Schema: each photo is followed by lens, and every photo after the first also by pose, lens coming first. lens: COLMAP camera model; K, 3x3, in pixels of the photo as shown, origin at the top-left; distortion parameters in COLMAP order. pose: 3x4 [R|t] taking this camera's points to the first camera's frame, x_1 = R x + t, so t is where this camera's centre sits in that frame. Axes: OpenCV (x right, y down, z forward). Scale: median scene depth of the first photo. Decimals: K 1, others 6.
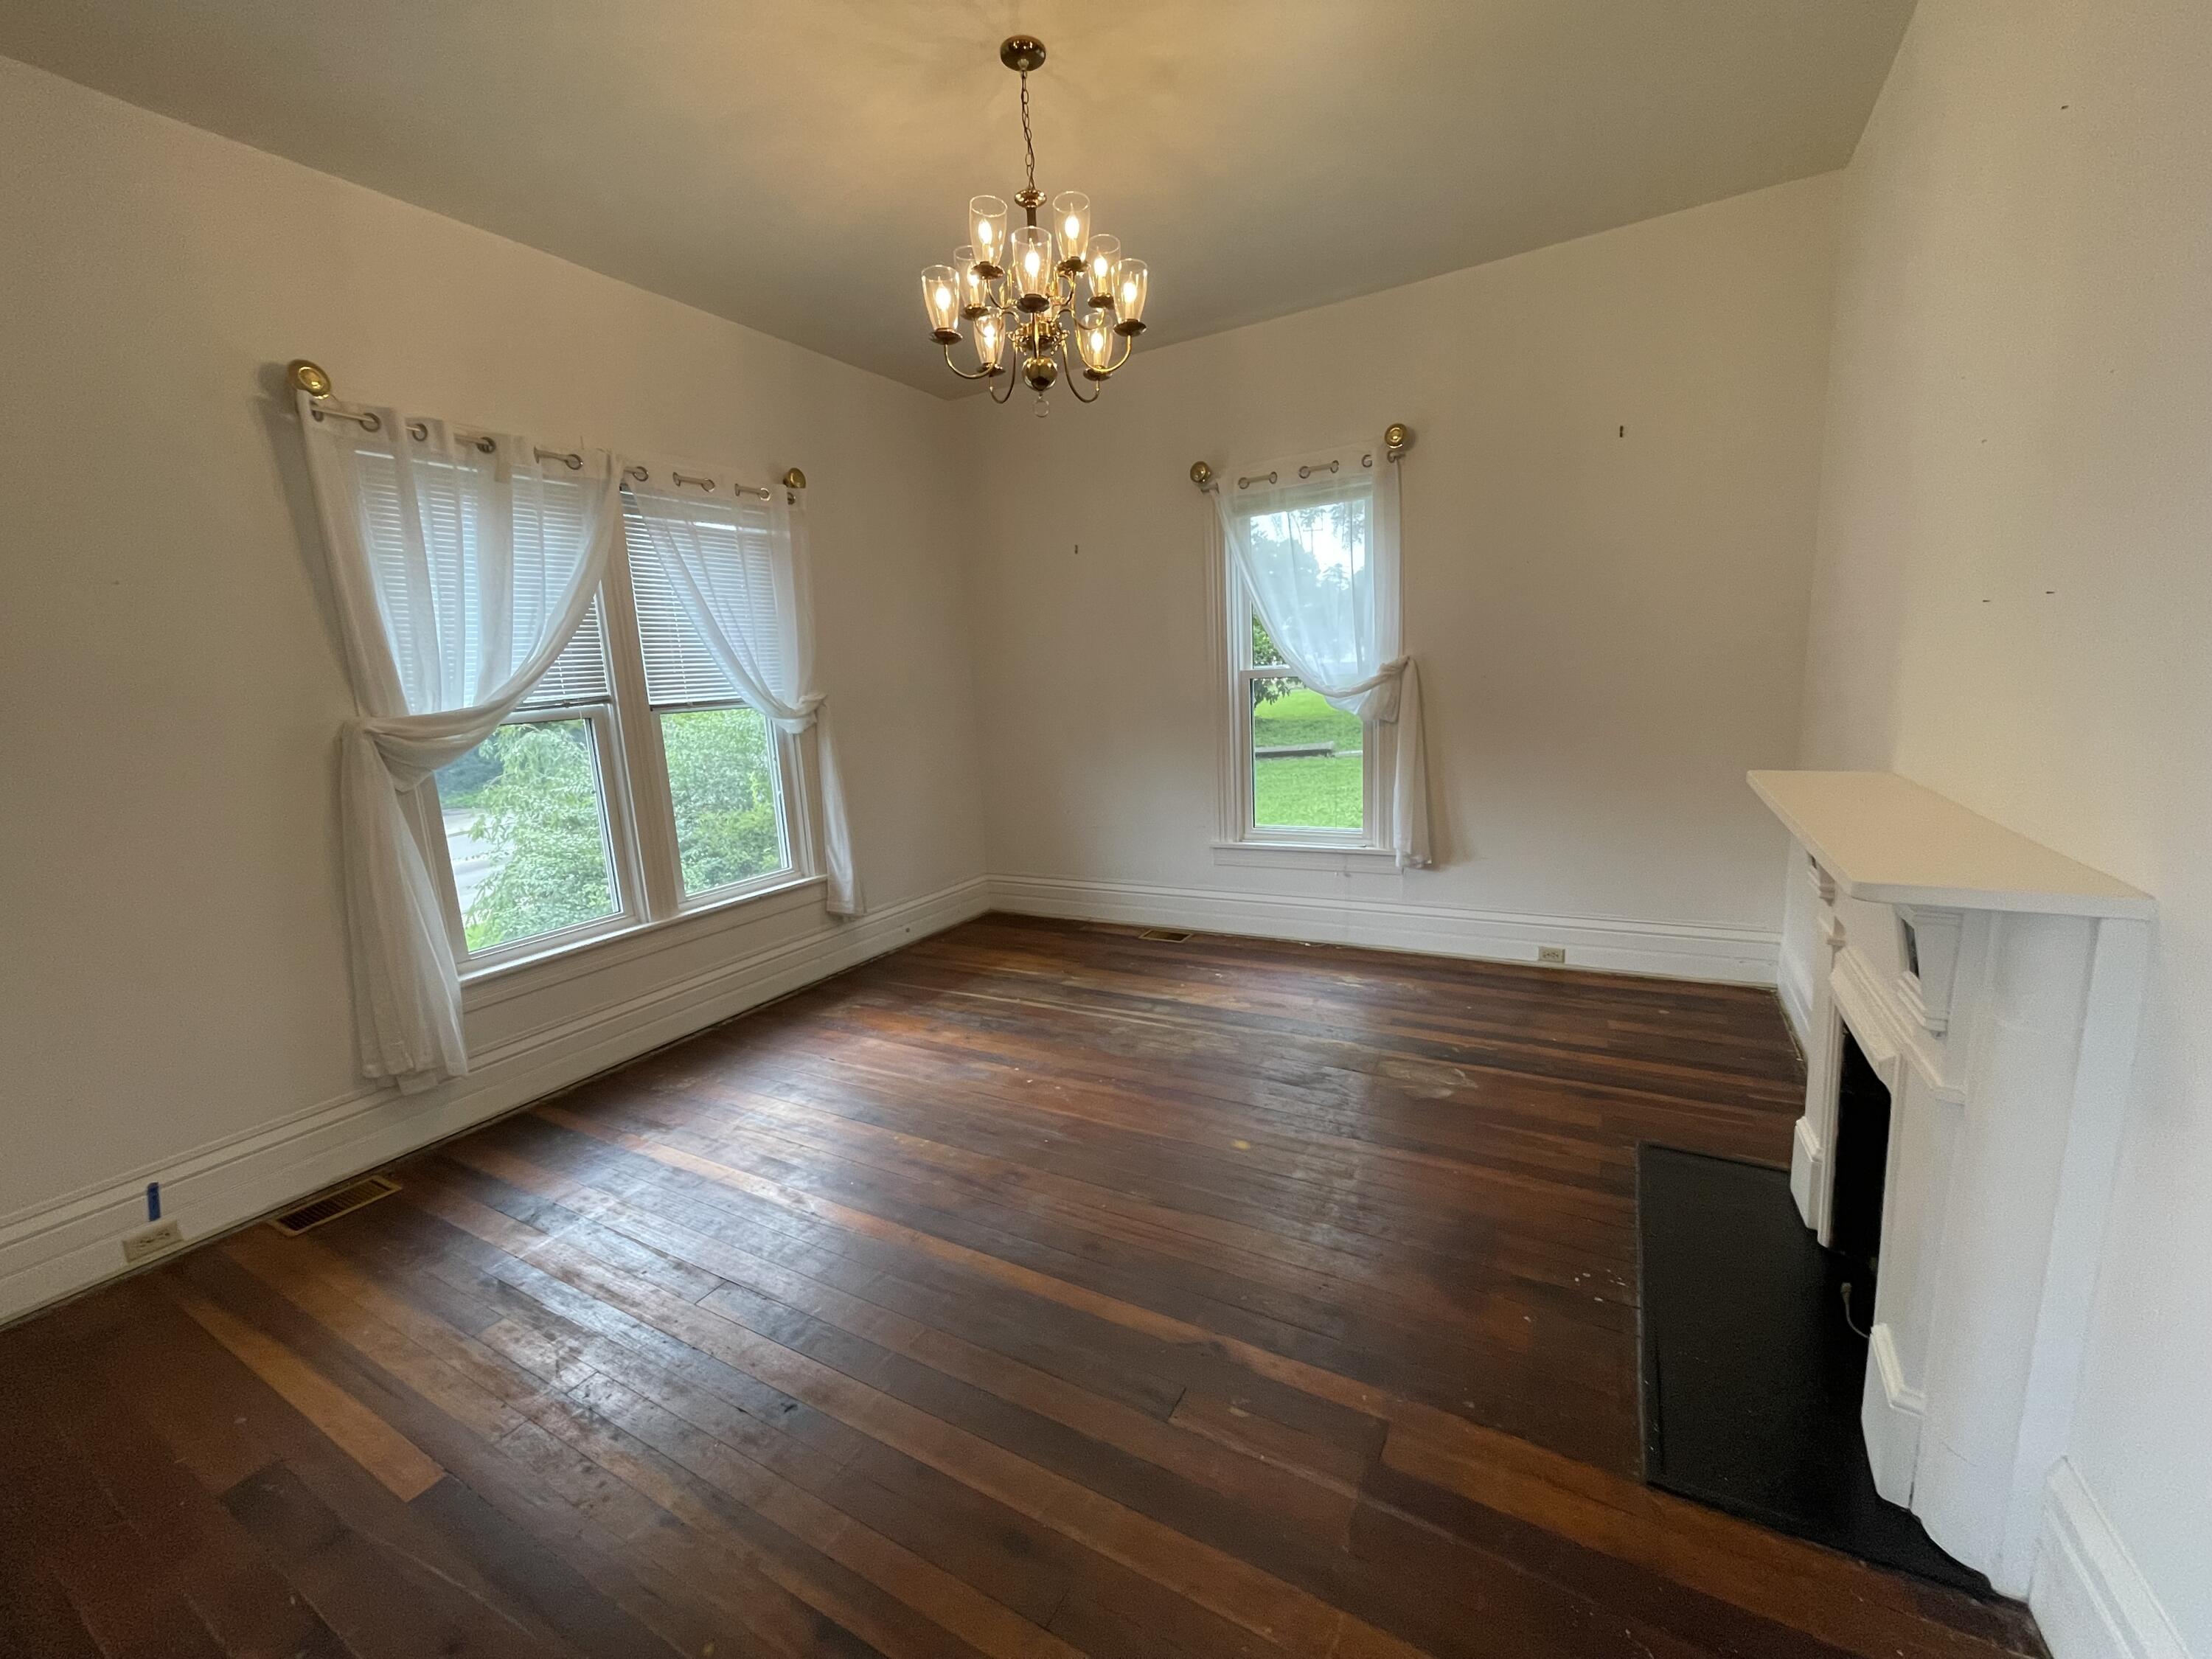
lens RADIAL K [[890.8, 0, 1104.9], [0, 890.8, 829.8], [0, 0, 1]] dist [-0.005293, -0.000111]
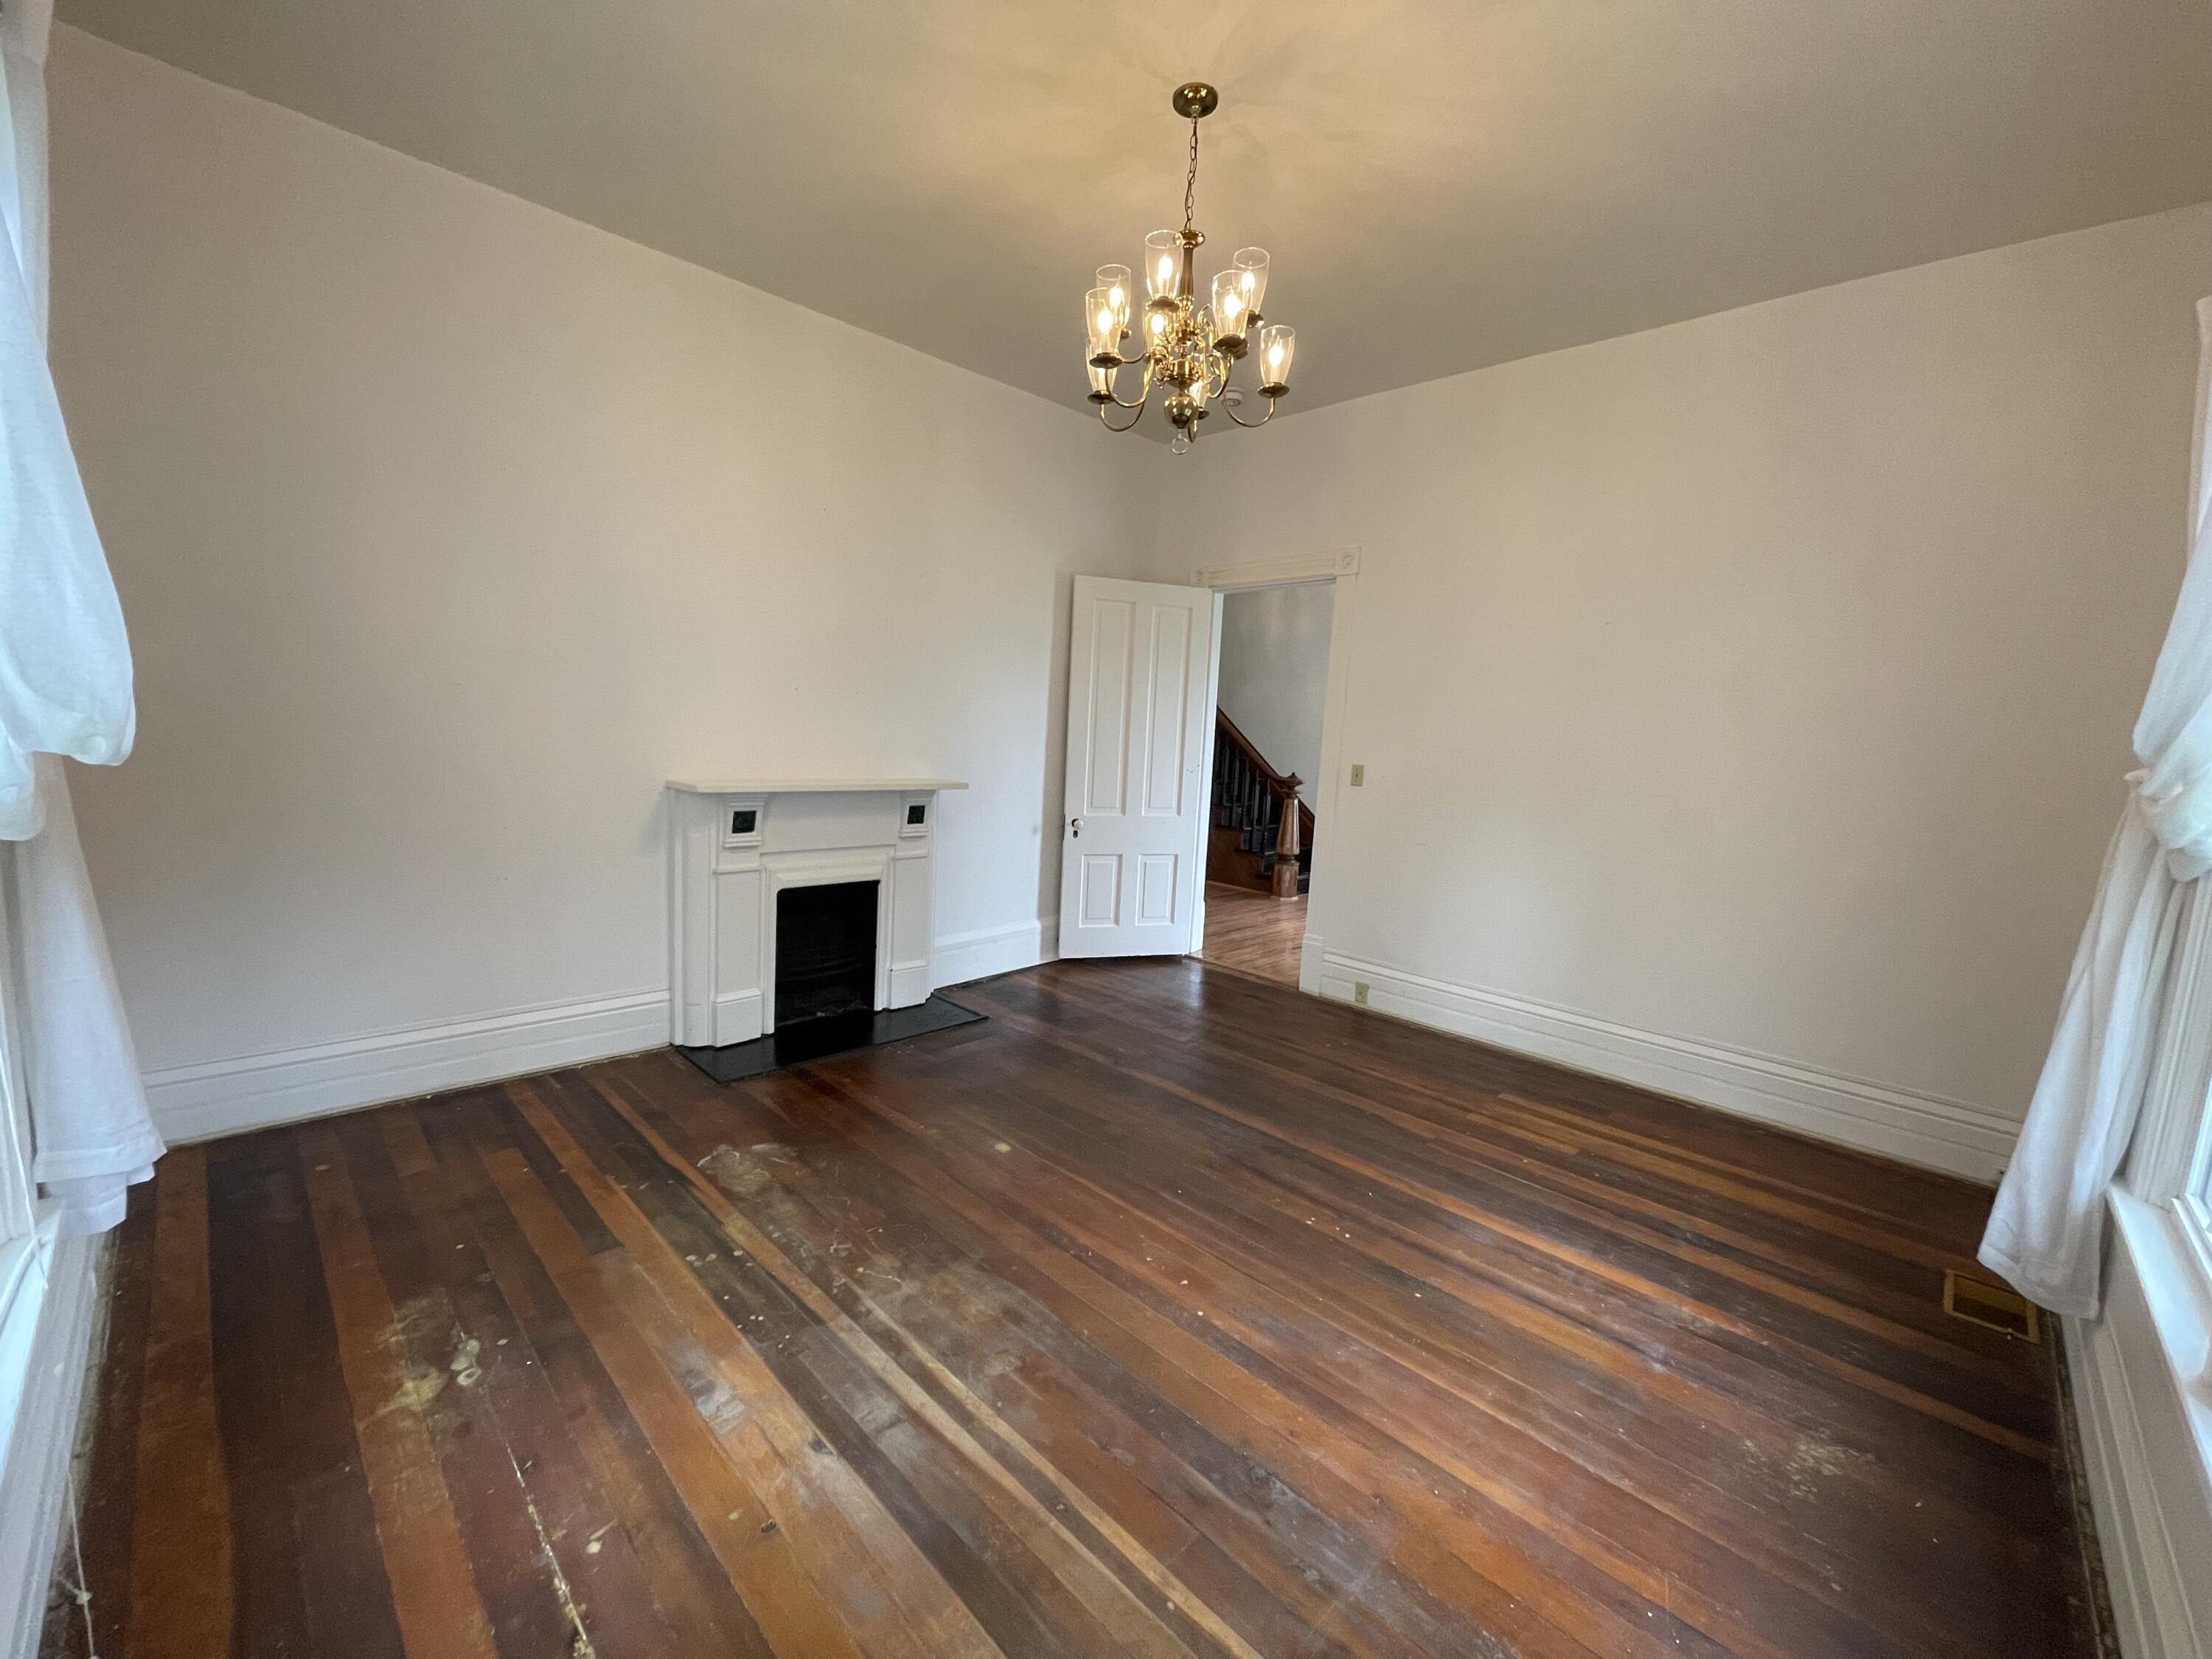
lens RADIAL K [[890.8, 0, 1102.7], [0, 890.8, 838.9], [0, 0, 1]] dist [-0.005293, -0.000111]
pose [[-0.967192, -0.025771, 0.252736, -0.168400], [0.047055, 0.959454, 0.277909, -0.220933], [-0.249650, 0.280684, -0.926764, 1.386100]]
